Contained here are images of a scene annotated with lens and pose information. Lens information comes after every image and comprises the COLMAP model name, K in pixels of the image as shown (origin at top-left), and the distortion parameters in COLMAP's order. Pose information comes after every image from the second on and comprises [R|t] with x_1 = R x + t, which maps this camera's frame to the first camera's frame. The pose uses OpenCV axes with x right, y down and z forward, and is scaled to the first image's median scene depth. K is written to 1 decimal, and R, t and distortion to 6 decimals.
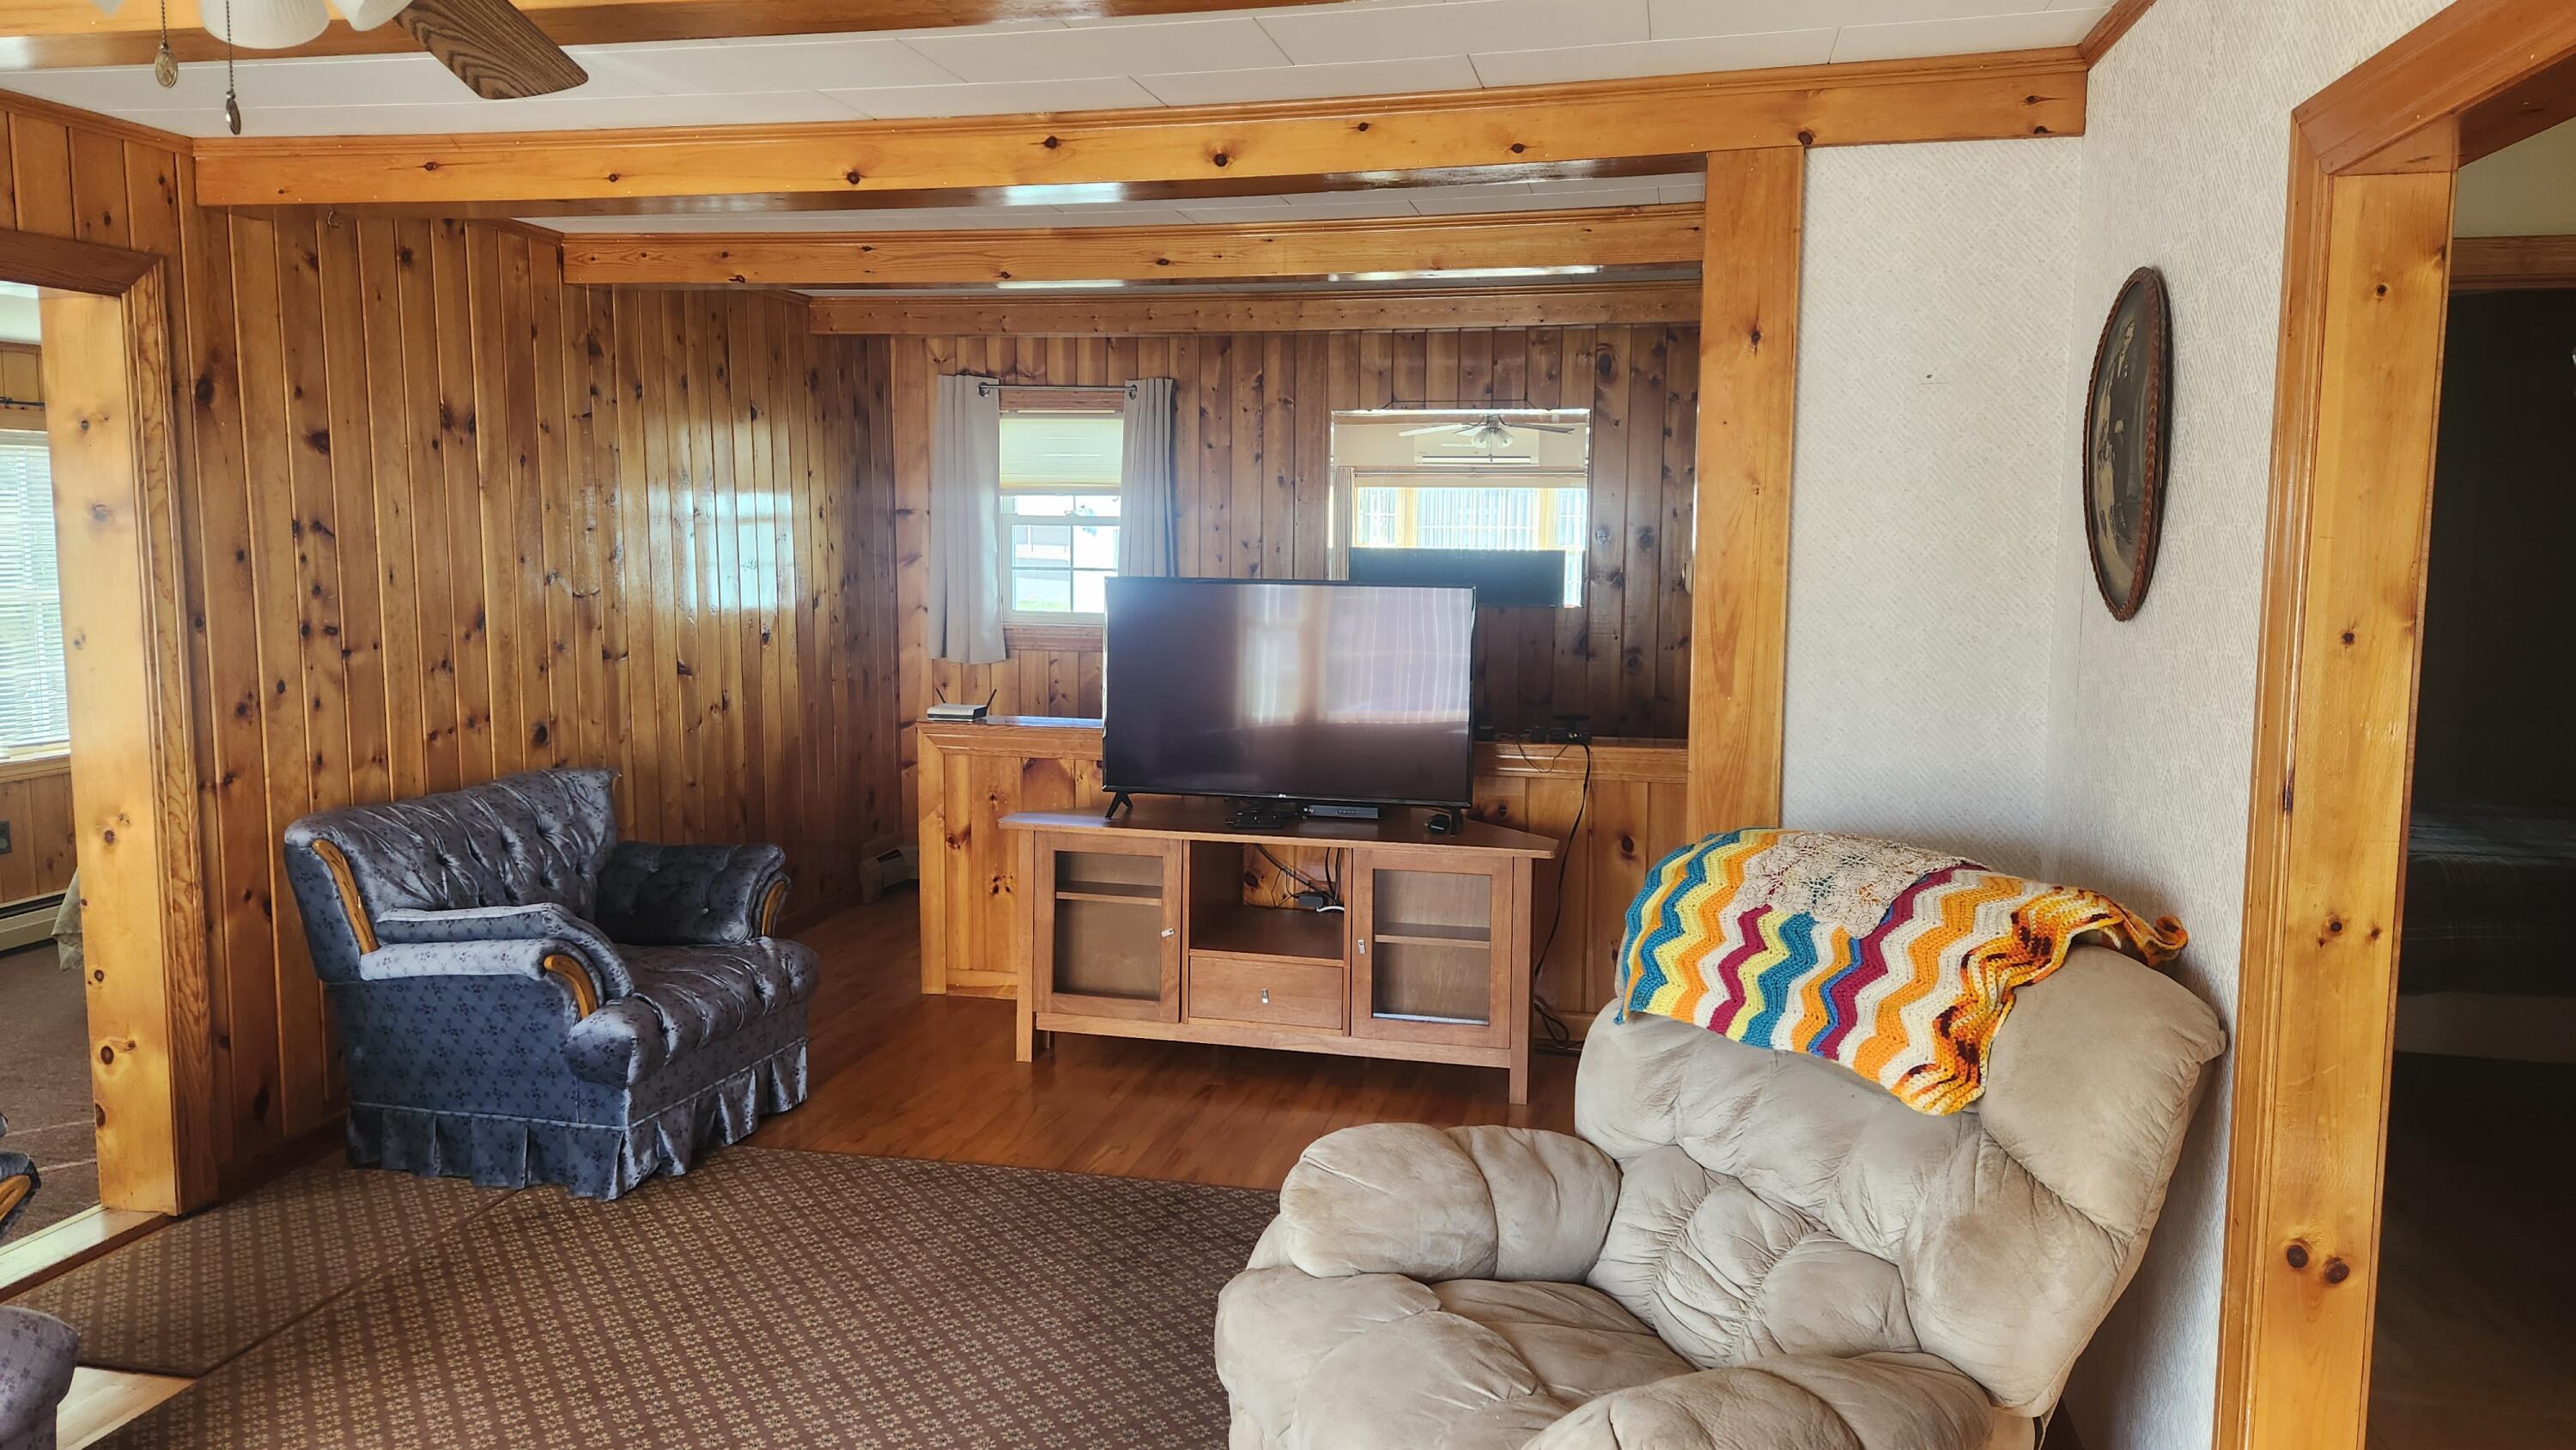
lens RADIAL K [[1719.7, 0, 1276.5], [0, 1719.7, 719.1], [0, 0, 1]] dist [0.079251, -0.067572]
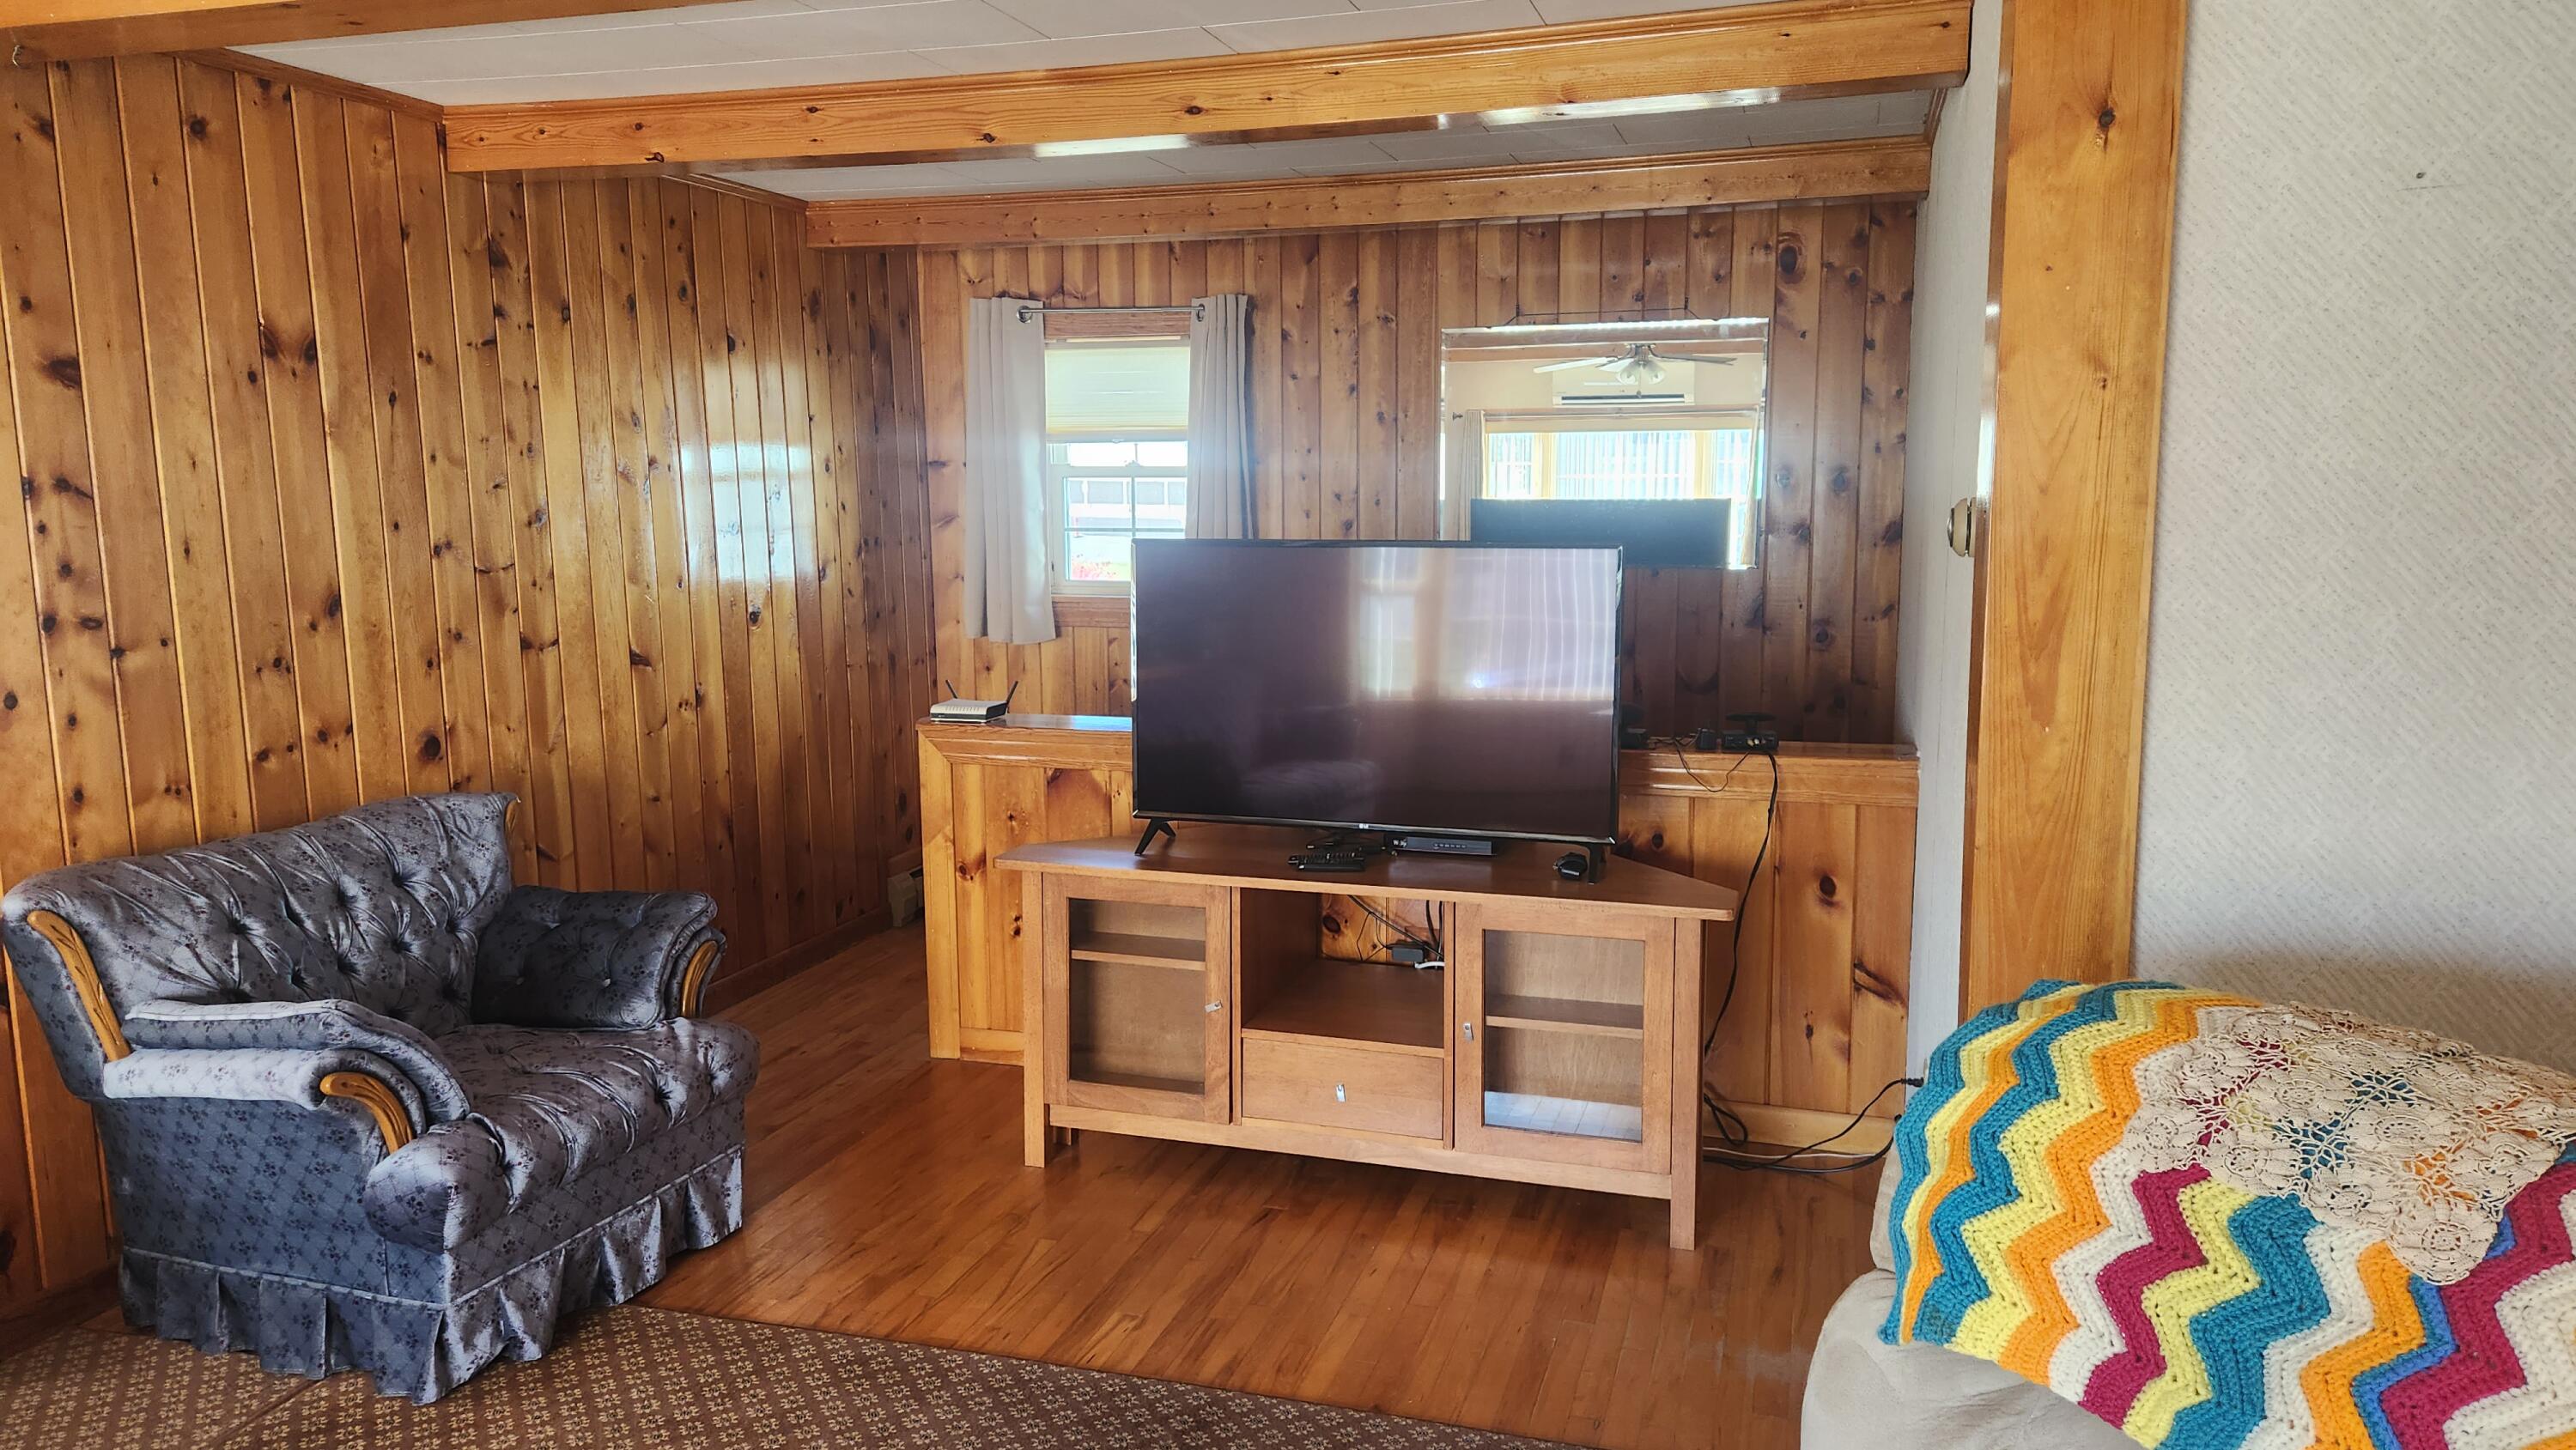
lens RADIAL K [[1719.7, 0, 1292.1], [0, 1719.7, 722.3], [0, 0, 1]] dist [0.079251, -0.067572]
pose [[0.997247, -0.004533, -0.074012, 0.028326], [0.006463, 0.999644, 0.025871, -0.021140], [0.073868, -0.026278, 0.996922, 0.245123]]
